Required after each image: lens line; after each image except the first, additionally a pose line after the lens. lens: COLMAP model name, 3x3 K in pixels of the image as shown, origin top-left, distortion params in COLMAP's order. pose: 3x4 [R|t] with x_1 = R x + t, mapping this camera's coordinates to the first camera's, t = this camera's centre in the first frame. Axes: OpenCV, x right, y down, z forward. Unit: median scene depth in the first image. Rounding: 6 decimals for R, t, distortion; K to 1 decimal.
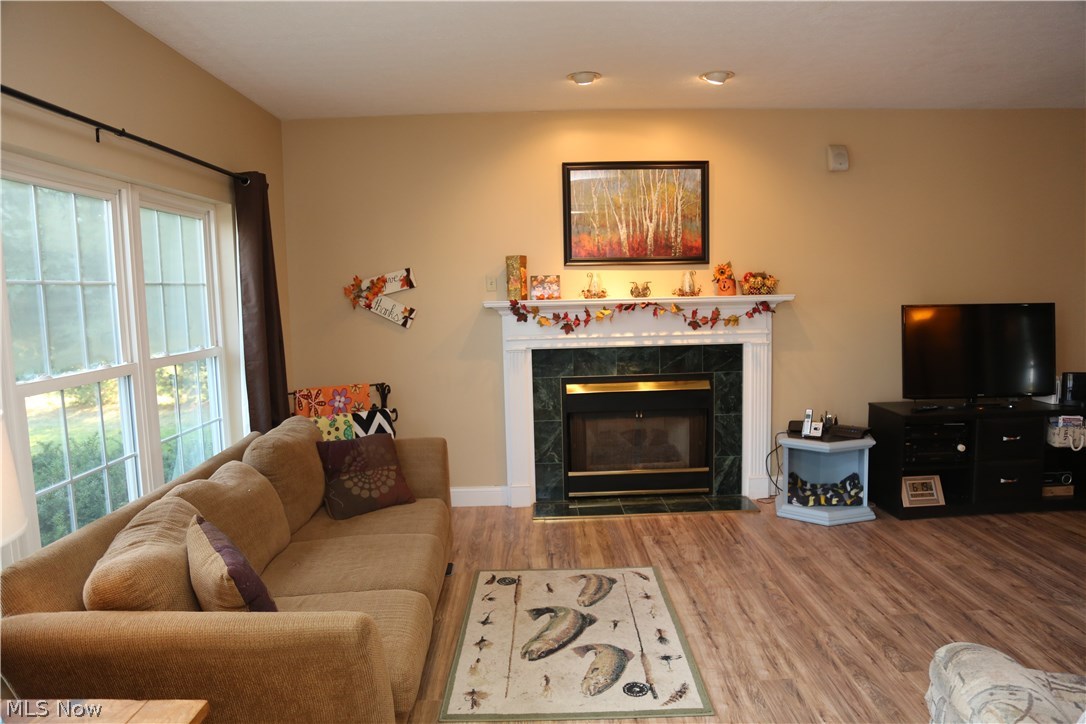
lens RADIAL K [[733.5, 0, 543.0], [0, 733.5, 362.0], [0, 0, 1]] dist [-0.134737, 0.074581]
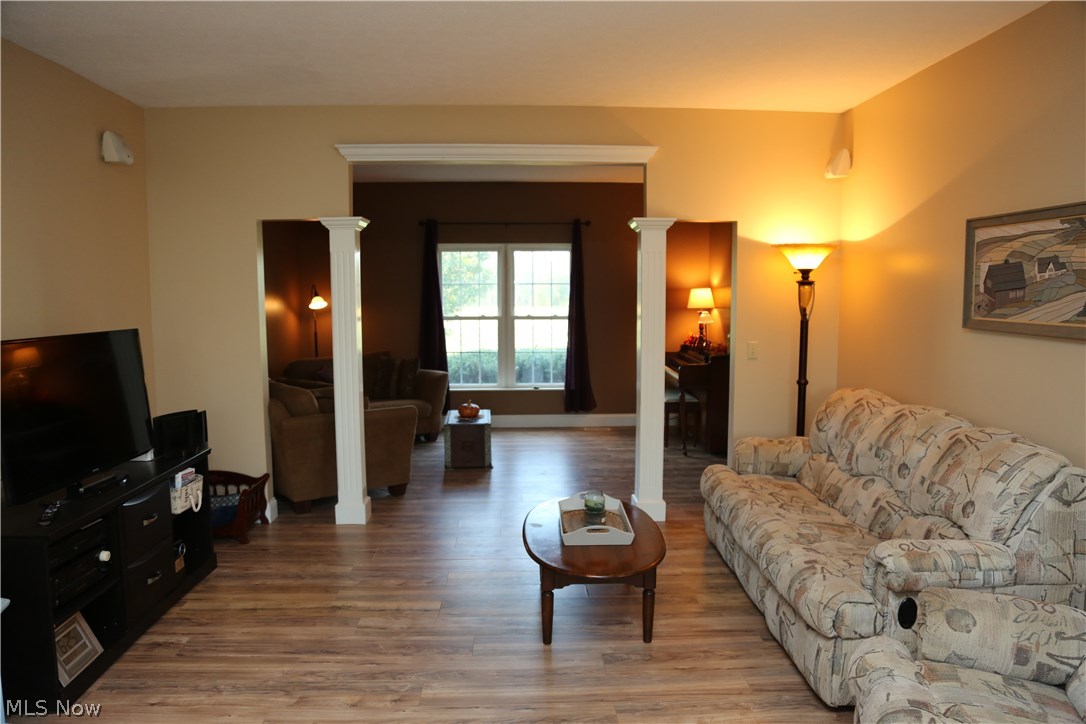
lens RADIAL K [[733.5, 0, 543.0], [0, 733.5, 362.0], [0, 0, 1]] dist [-0.134737, 0.074581]
pose [[-0.033091, -0.068971, 0.997070, -0.049131], [0.104025, 0.991960, 0.072070, -0.061054], [-0.994024, 0.106105, -0.025650, 0.615409]]
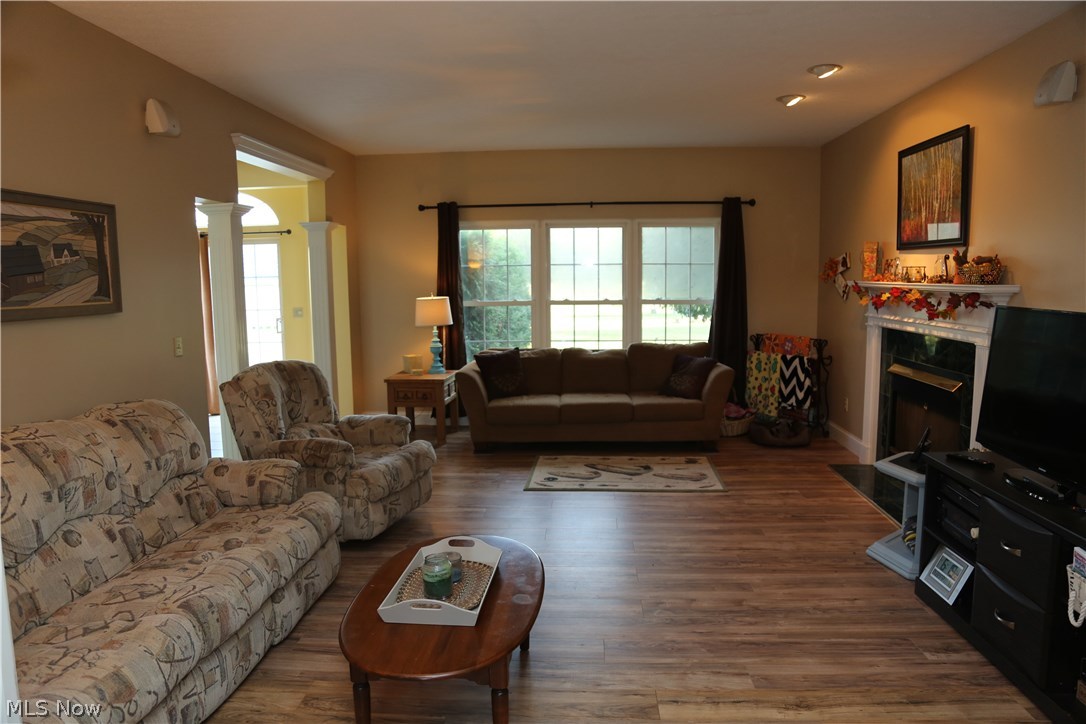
lens RADIAL K [[733.5, 0, 543.0], [0, 733.5, 362.0], [0, 0, 1]] dist [-0.134737, 0.074581]
pose [[-0.070974, 0.144264, -0.986991, 1.259231], [-0.088465, 0.984676, 0.150288, -0.093341], [0.993547, 0.097981, -0.057124, 0.651509]]
